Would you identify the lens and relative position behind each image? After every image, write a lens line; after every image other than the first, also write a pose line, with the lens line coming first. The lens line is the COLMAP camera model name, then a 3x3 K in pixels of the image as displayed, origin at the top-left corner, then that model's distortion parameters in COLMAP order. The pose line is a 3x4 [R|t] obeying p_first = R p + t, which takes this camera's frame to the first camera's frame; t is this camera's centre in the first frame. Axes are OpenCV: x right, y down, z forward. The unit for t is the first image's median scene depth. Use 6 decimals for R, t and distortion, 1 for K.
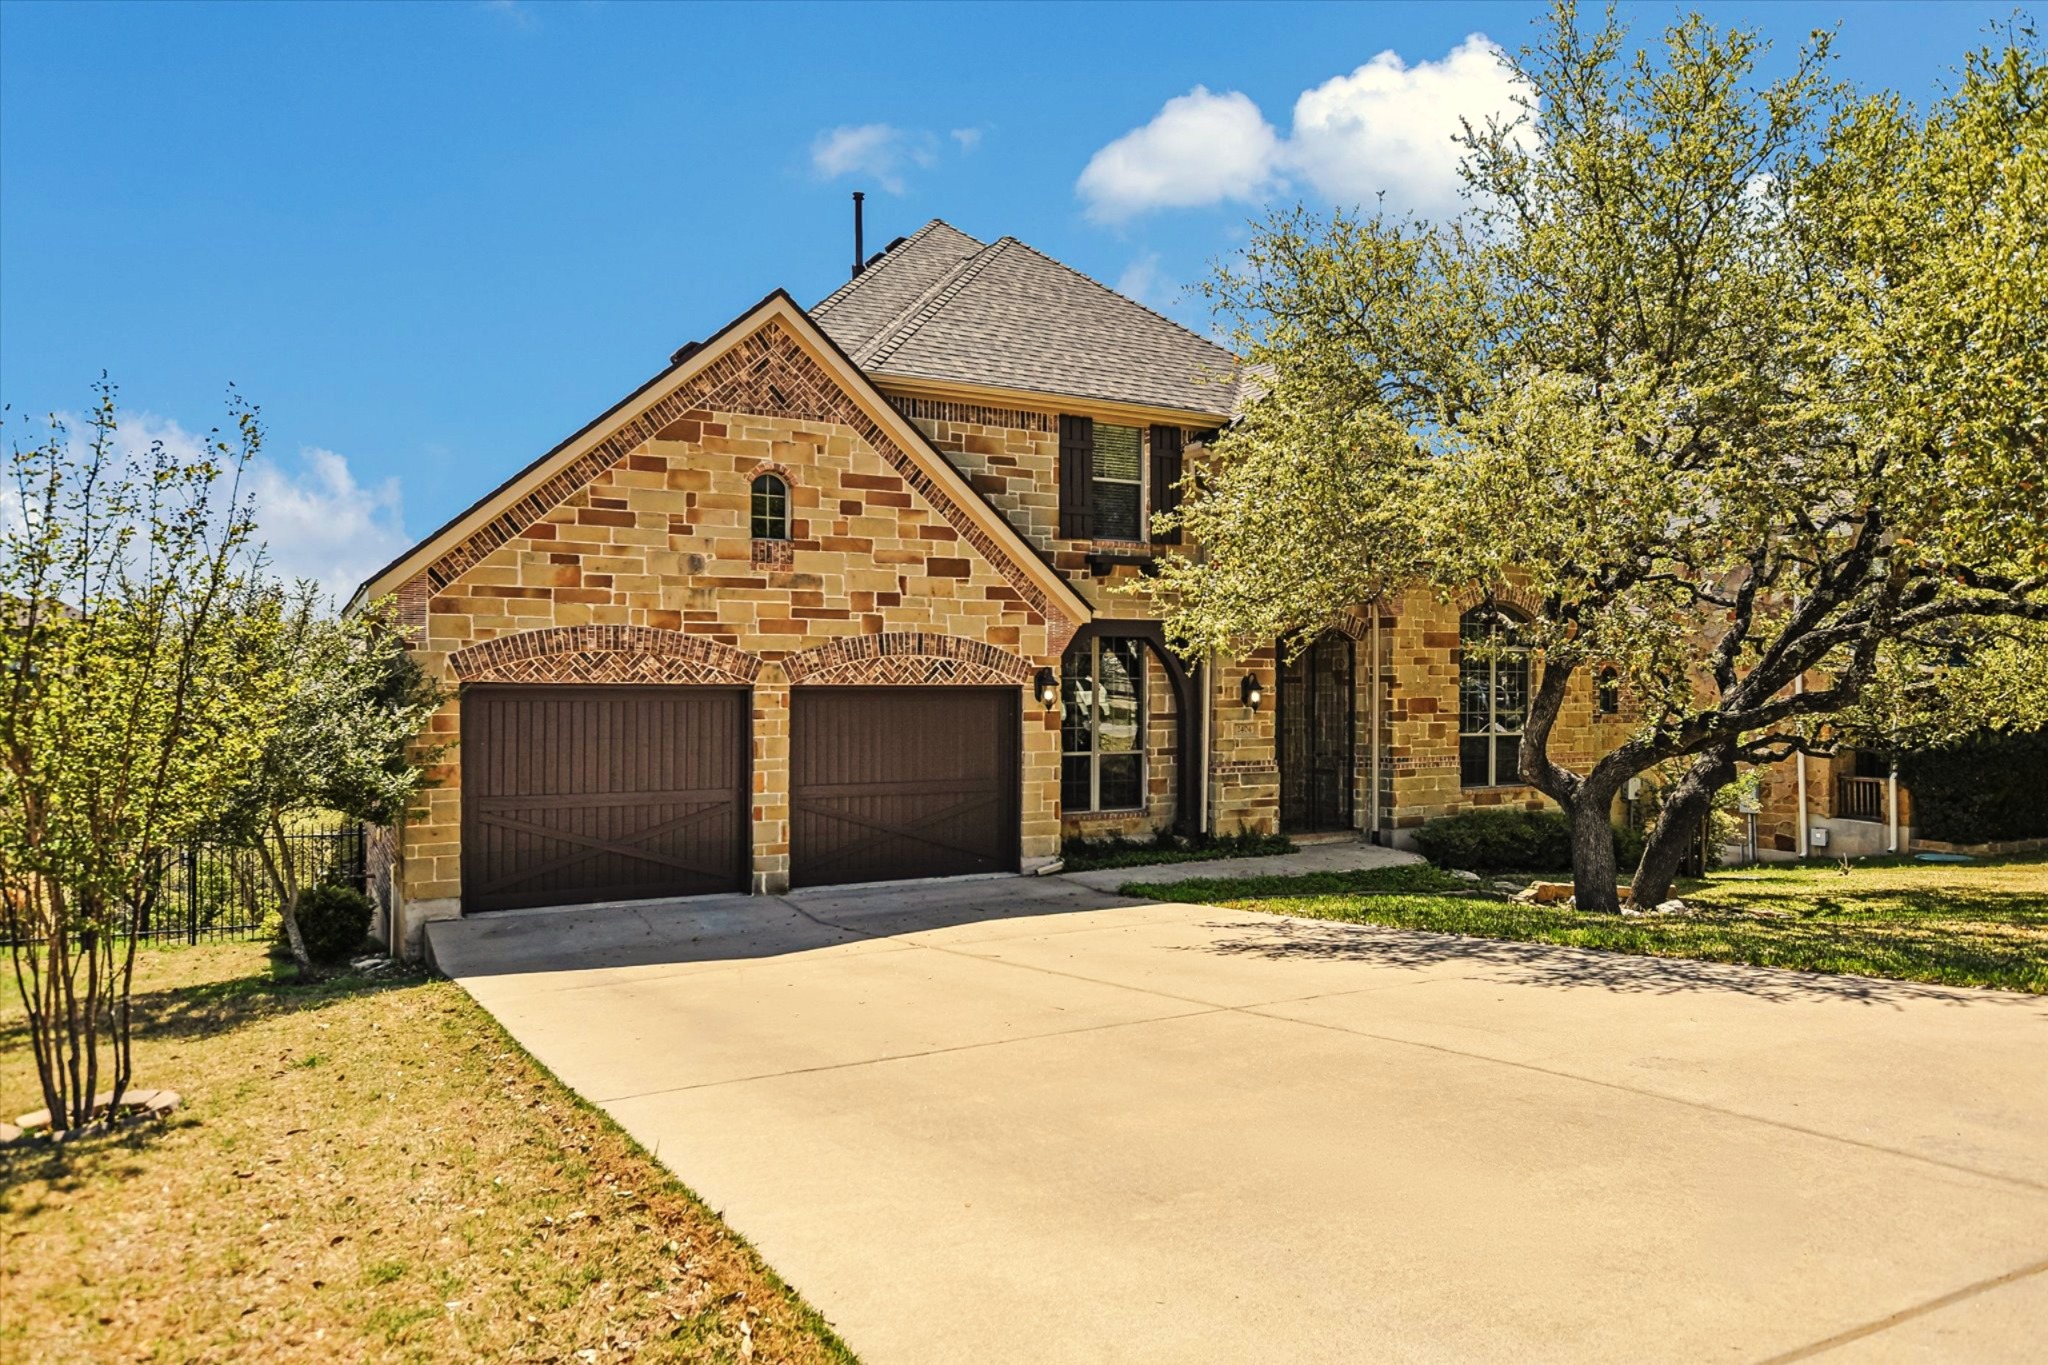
lens RADIAL K [[899.6, 0, 1019.3], [0, 899.6, 688.2], [0, 0, 1]] dist [-0.026072, 0.000051]
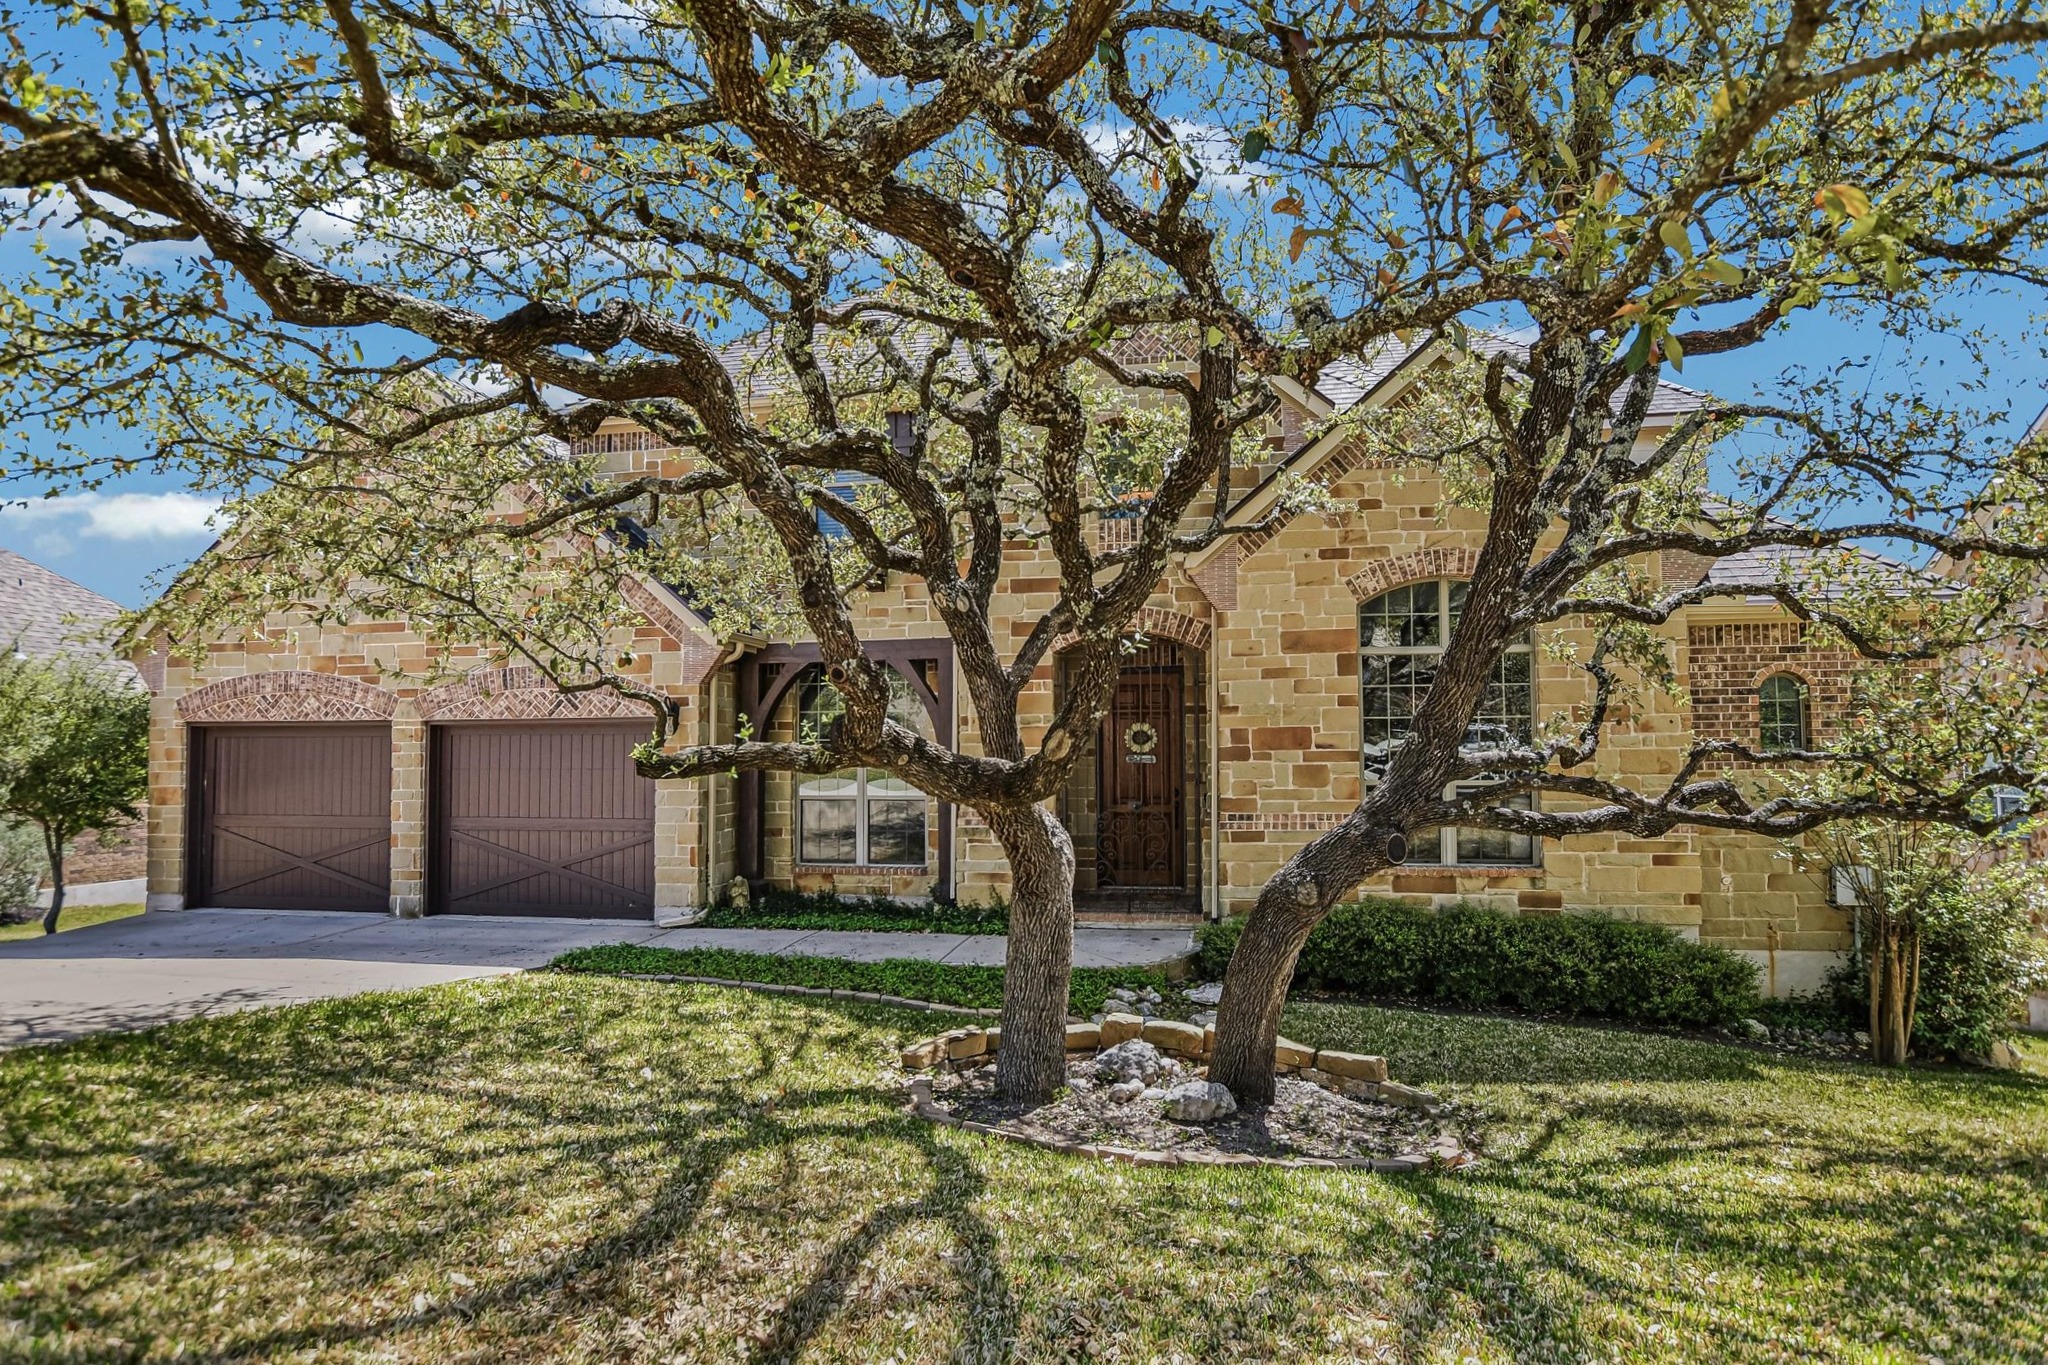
lens RADIAL K [[899.6, 0, 1019.3], [0, 899.6, 688.2], [0, 0, 1]] dist [-0.026072, 0.000051]
pose [[0.870510, -0.037912, -0.490688, 0.866040], [0.010096, 0.998194, -0.059213, 0.027826], [0.492046, 0.046591, 0.869321, 0.427809]]
